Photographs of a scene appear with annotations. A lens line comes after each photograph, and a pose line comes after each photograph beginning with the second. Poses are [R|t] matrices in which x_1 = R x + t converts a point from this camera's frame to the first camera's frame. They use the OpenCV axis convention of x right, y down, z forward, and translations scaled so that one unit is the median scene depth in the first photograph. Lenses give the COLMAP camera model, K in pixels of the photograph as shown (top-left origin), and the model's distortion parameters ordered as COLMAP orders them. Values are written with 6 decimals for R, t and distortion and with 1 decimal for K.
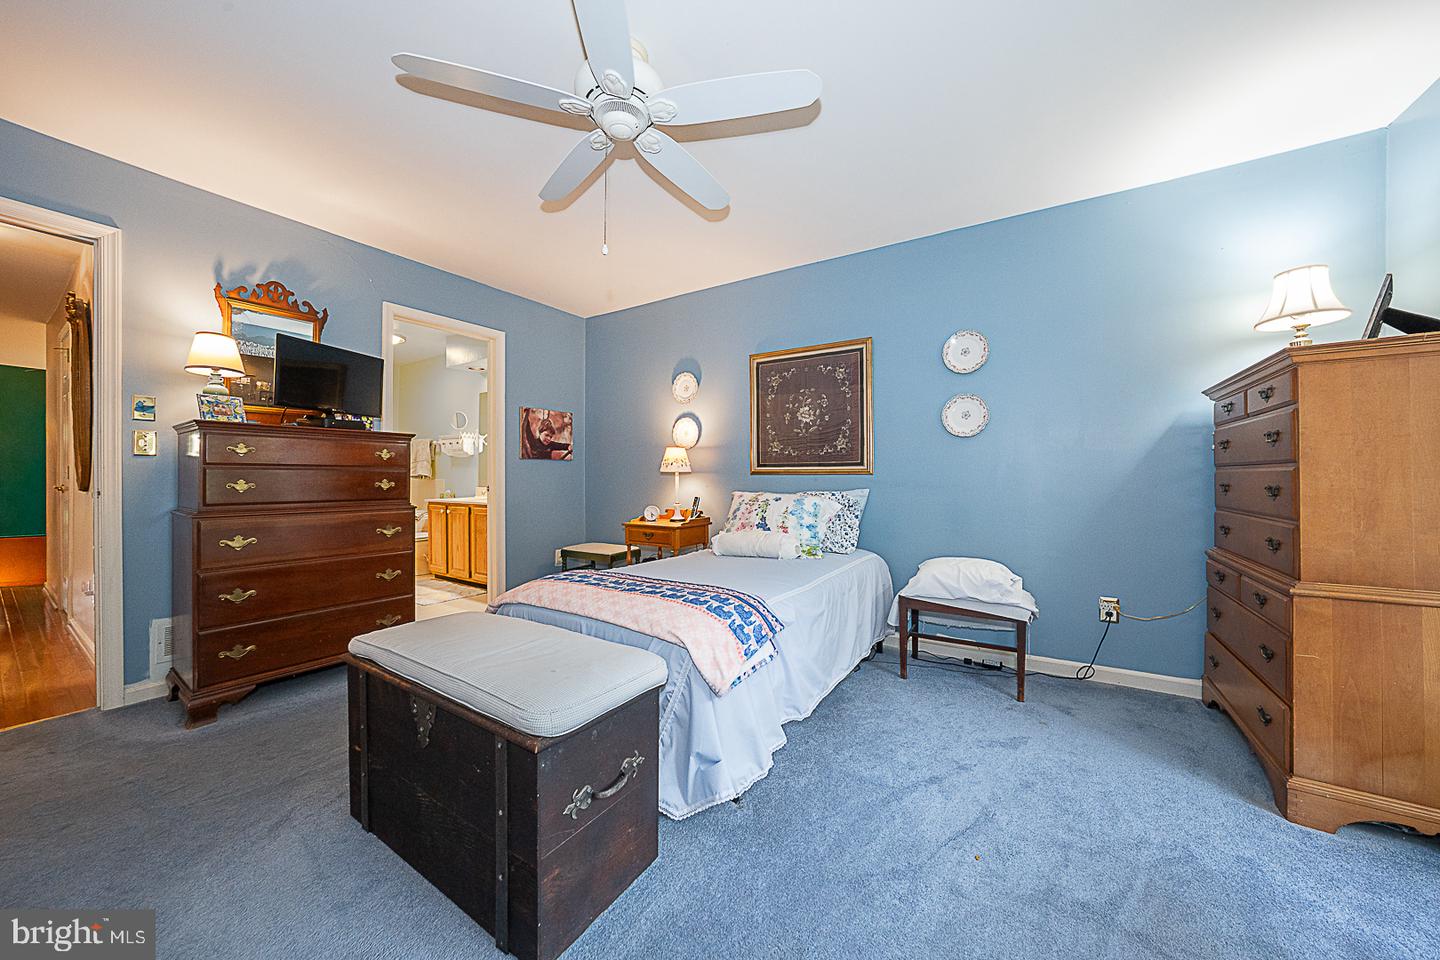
lens RADIAL K [[496.0, 0, 719.2], [0, 496.0, 474.7], [0, 0, 1]] dist [-0.027696, 0.005459]
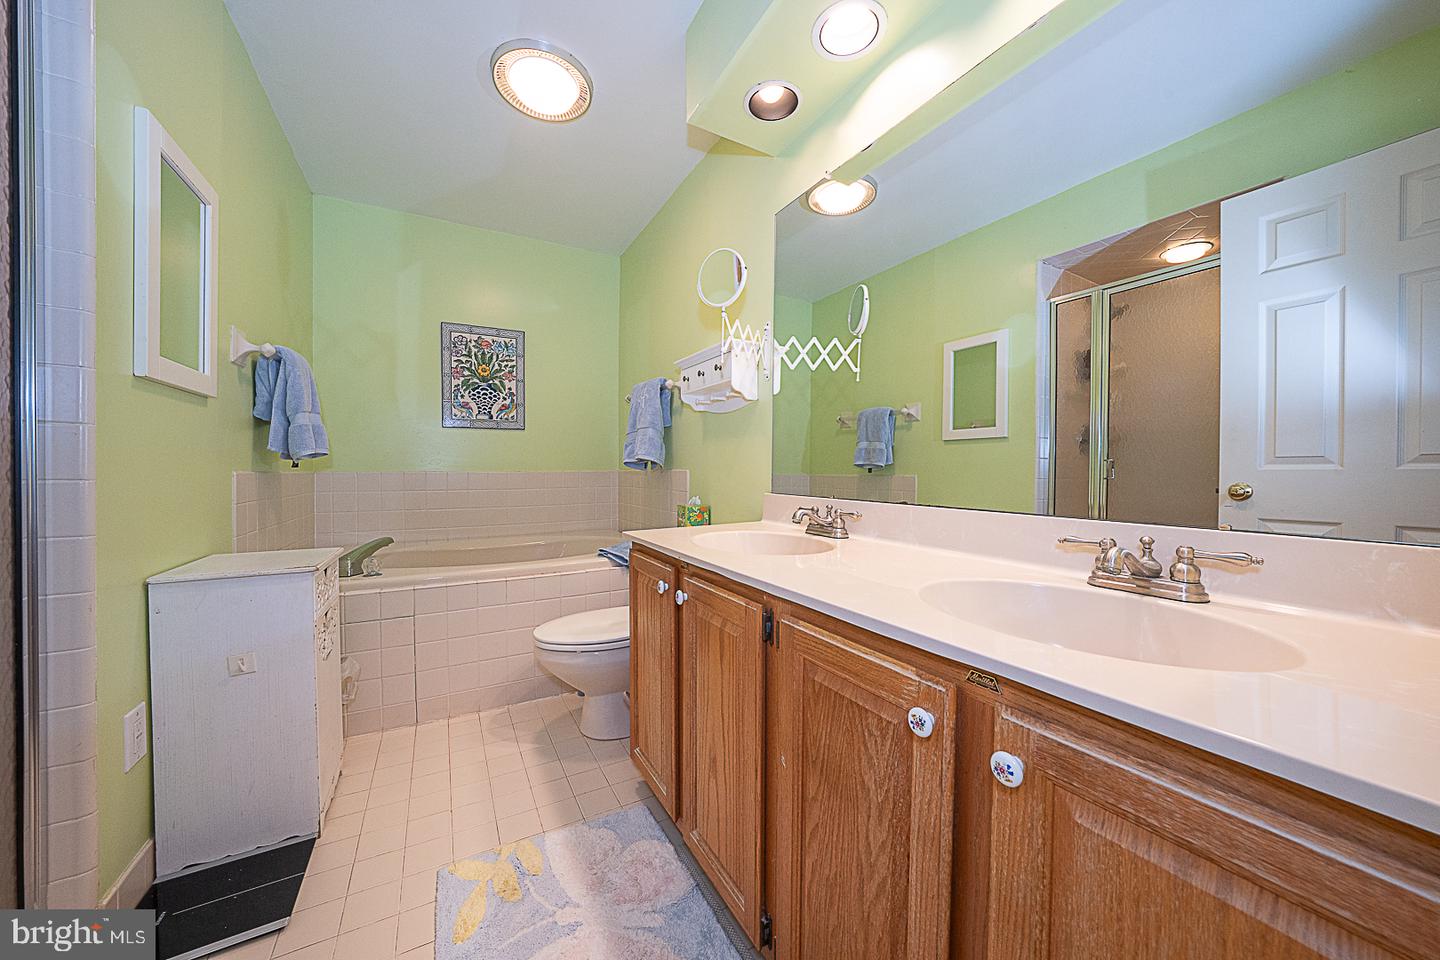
lens RADIAL K [[496.0, 0, 719.2], [0, 496.0, 474.7], [0, 0, 1]] dist [-0.027696, 0.005459]
pose [[0.883184, 0.008993, -0.468940, -0.360467], [-0.001529, 0.999866, 0.016295, 0.006926], [0.469023, -0.013674, 0.883080, 0.681844]]
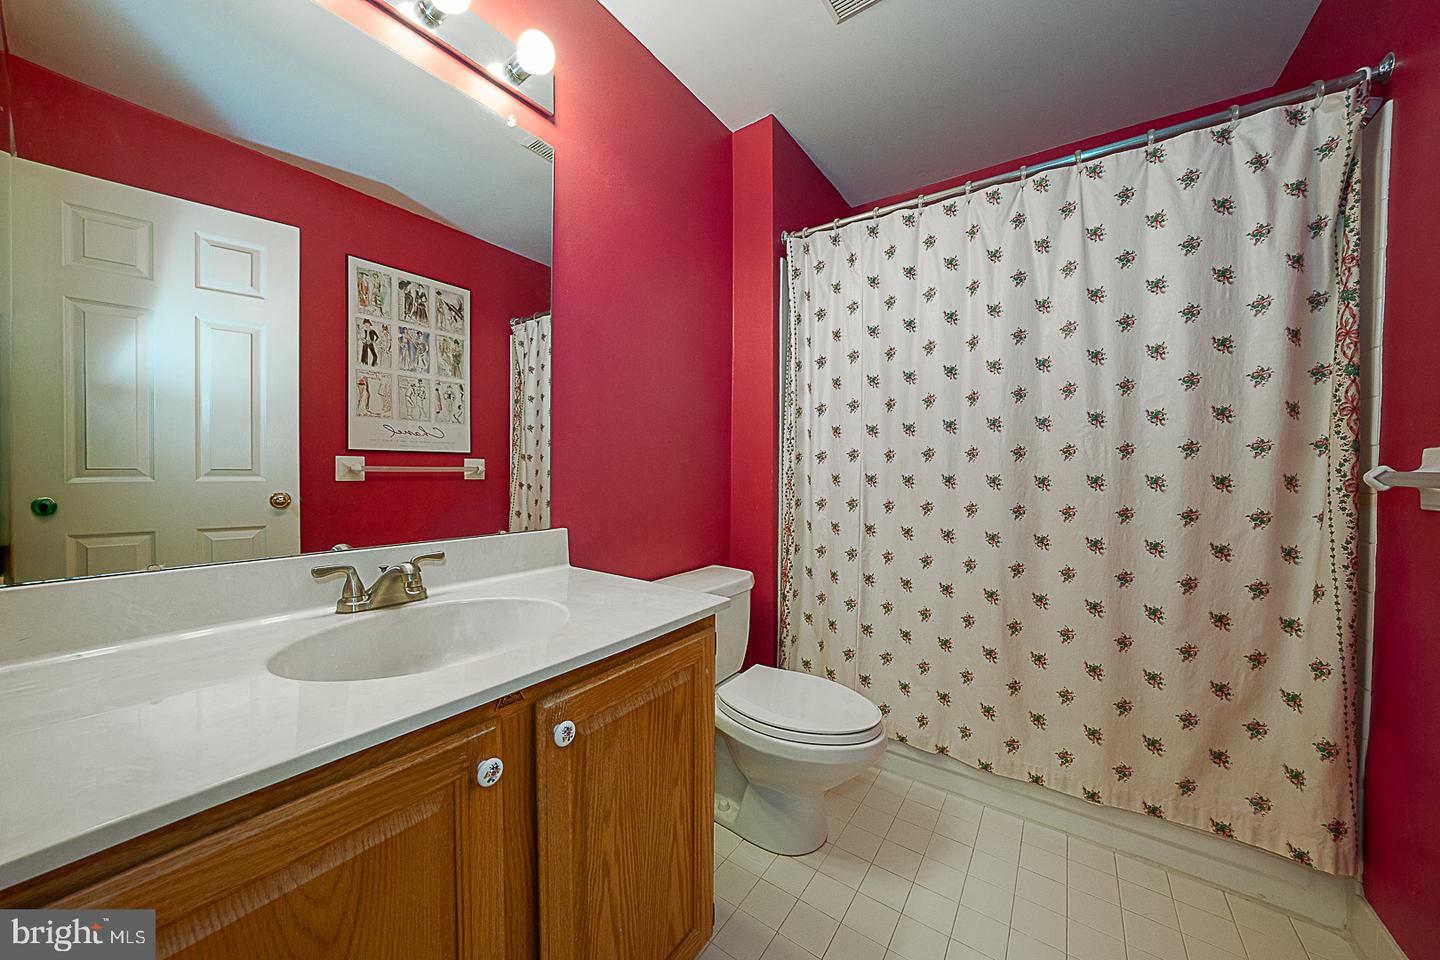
lens RADIAL K [[496.0, 0, 719.2], [0, 496.0, 474.7], [0, 0, 1]] dist [-0.027696, 0.005459]
pose [[0.039804, -0.005256, 0.999194, -0.488233], [-0.002674, 0.999982, 0.005367, -0.001279], [-0.999204, -0.002886, 0.039790, 0.754617]]
